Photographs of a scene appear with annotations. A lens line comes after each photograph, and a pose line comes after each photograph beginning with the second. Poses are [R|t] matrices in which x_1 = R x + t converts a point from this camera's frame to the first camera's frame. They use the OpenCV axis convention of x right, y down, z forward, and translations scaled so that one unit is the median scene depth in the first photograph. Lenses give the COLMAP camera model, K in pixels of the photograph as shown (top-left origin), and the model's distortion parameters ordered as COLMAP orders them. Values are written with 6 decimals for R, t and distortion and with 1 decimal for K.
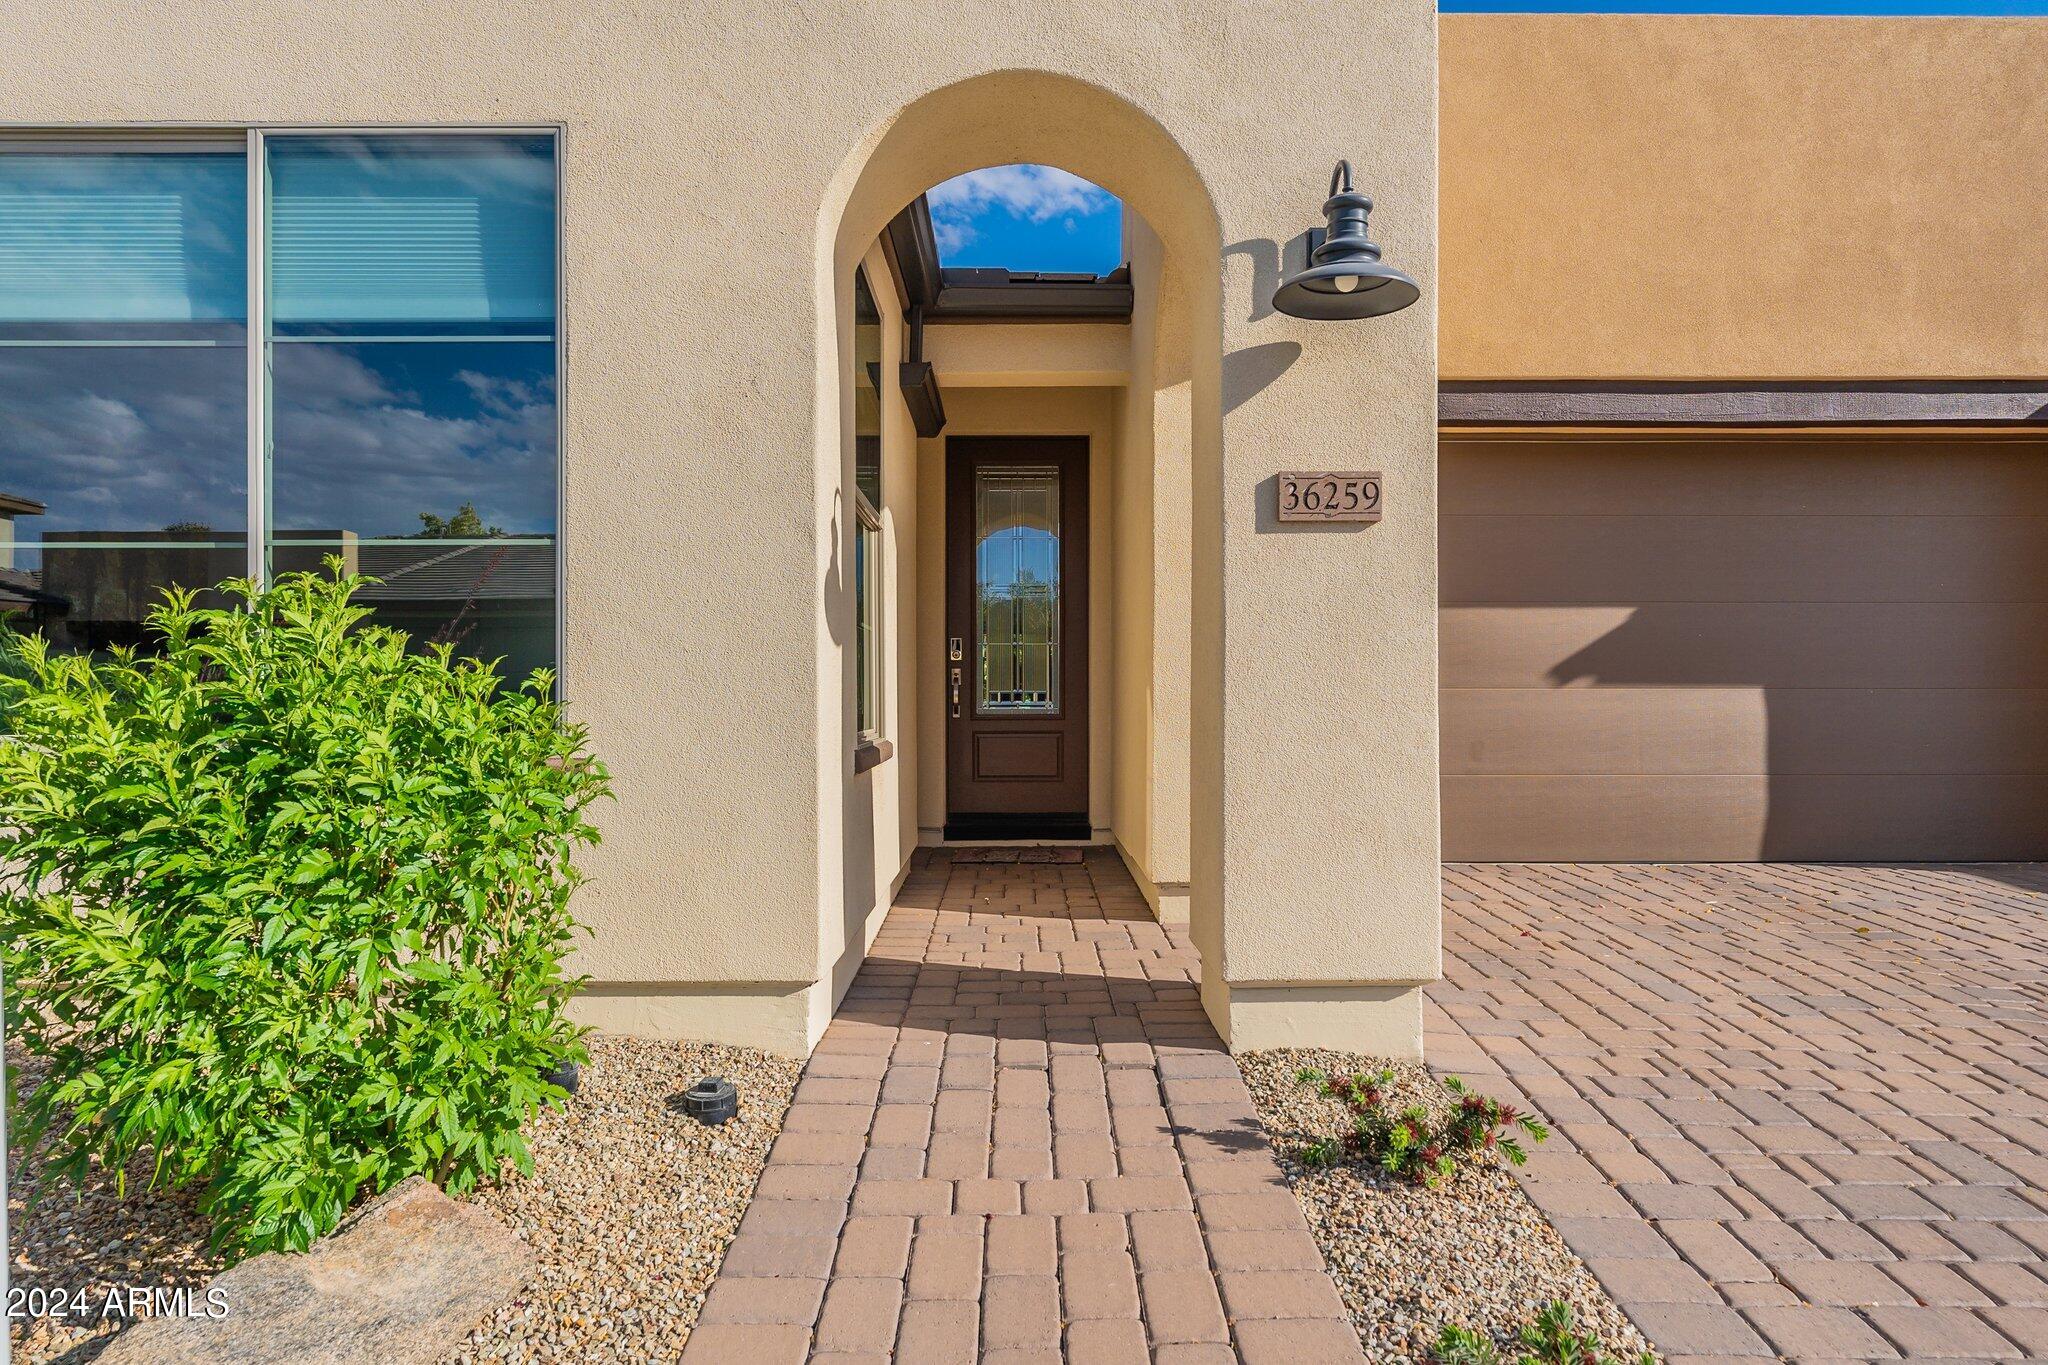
lens RADIAL K [[1200.1, 0, 1018.6], [0, 1200.1, 698.5], [0, 0, 1]] dist [-0.007816, 0.001866]
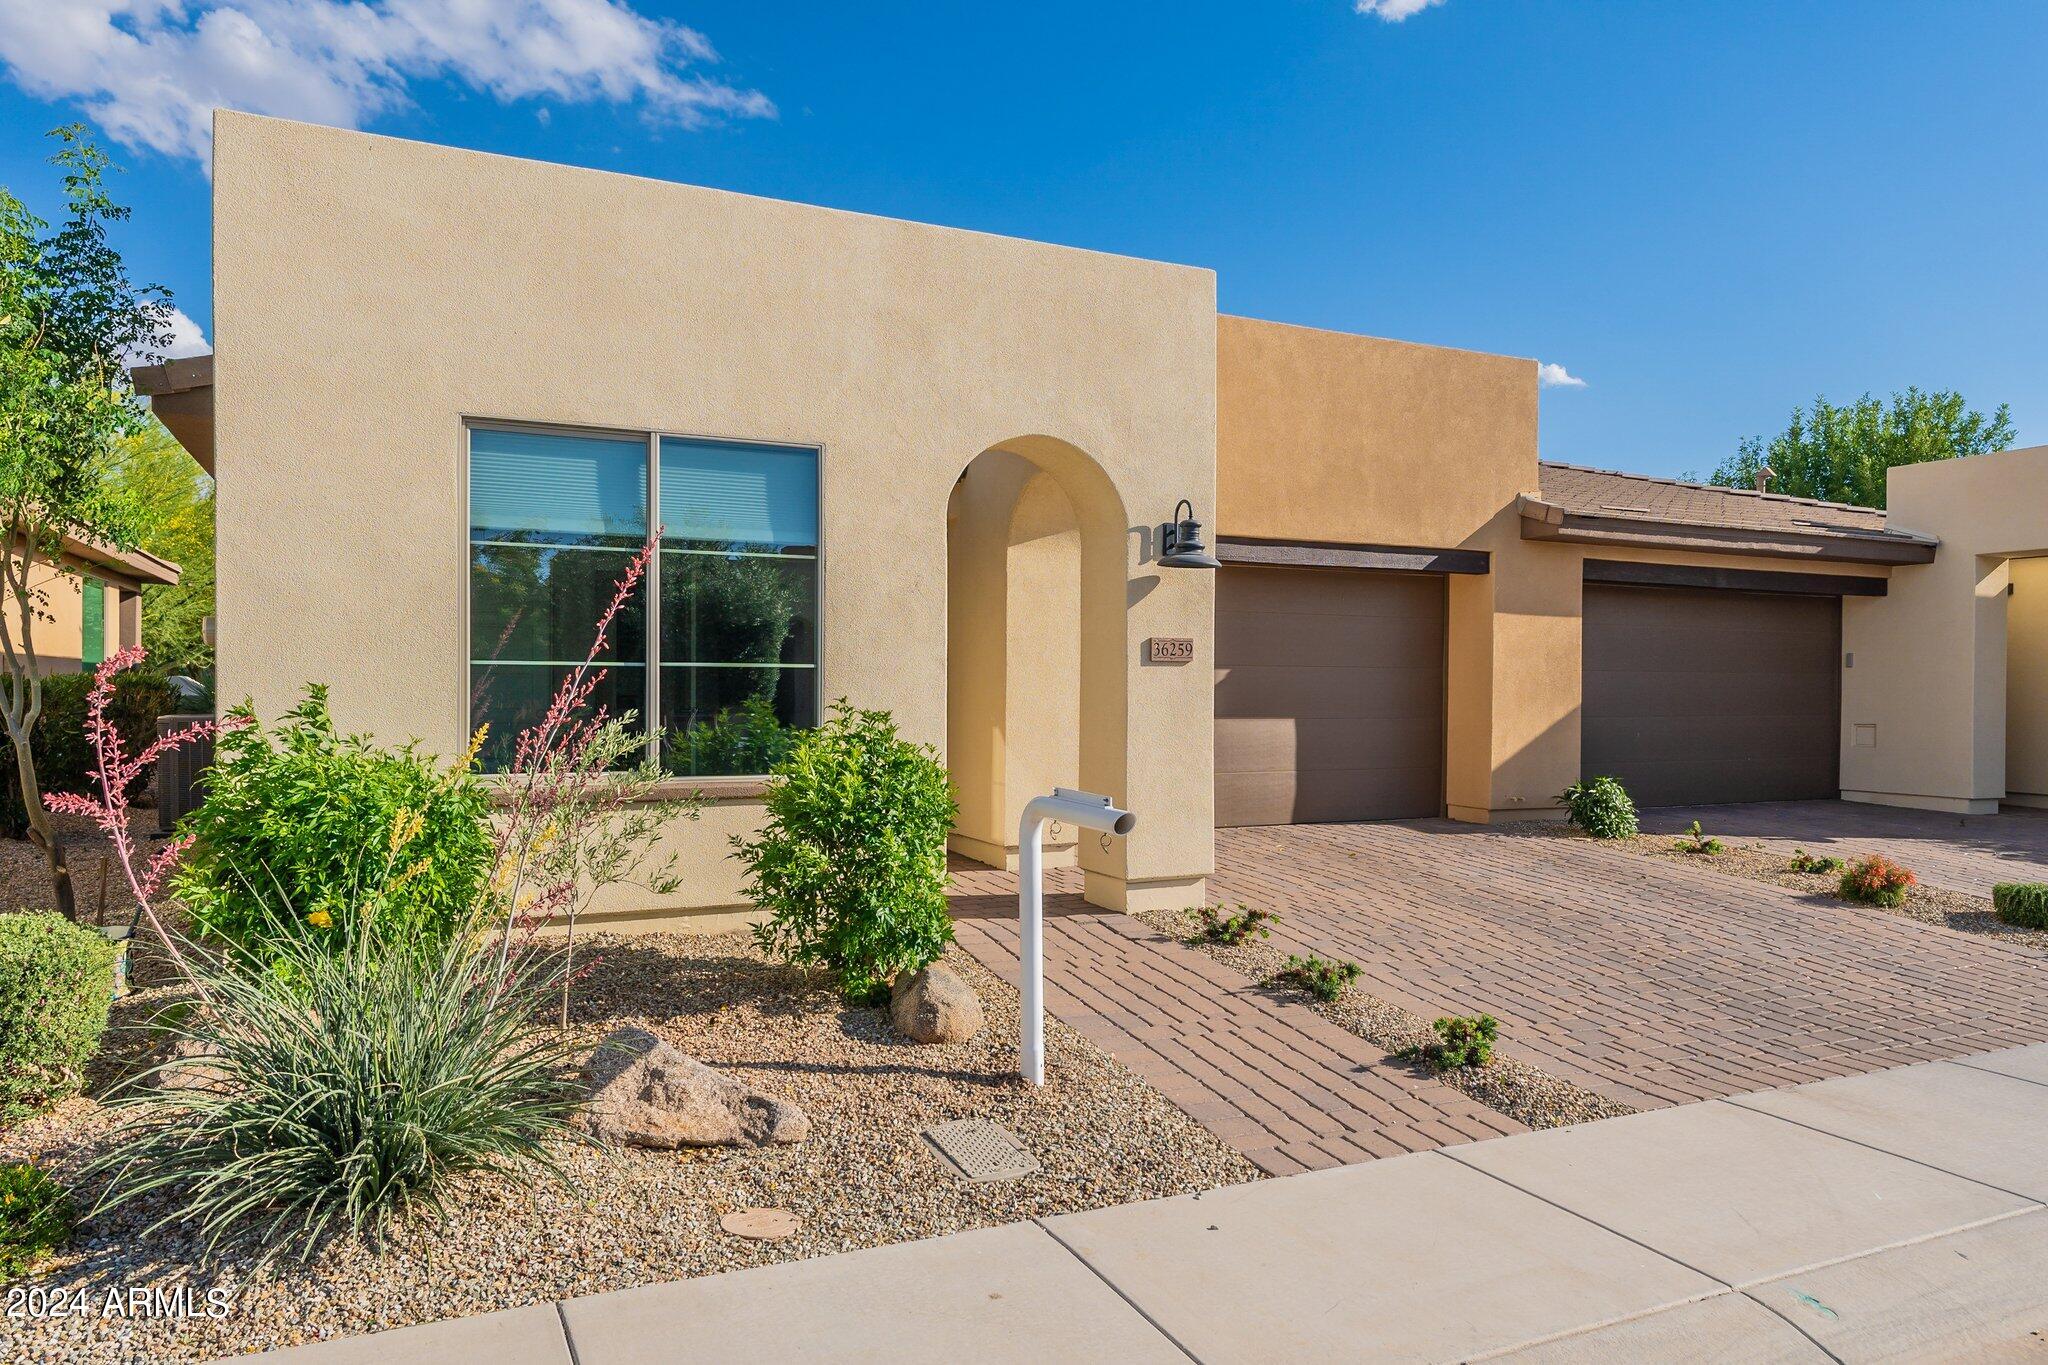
lens RADIAL K [[1408.5, 0, 1059.0], [0, 1408.5, 687.1], [0, 0, 1]] dist [0.004954, -0.010009]
pose [[0.895942, 0.005927, 0.444132, -0.837415], [-0.008266, 0.999960, 0.003329, -0.087685], [-0.444095, -0.006654, 0.895955, -0.937473]]
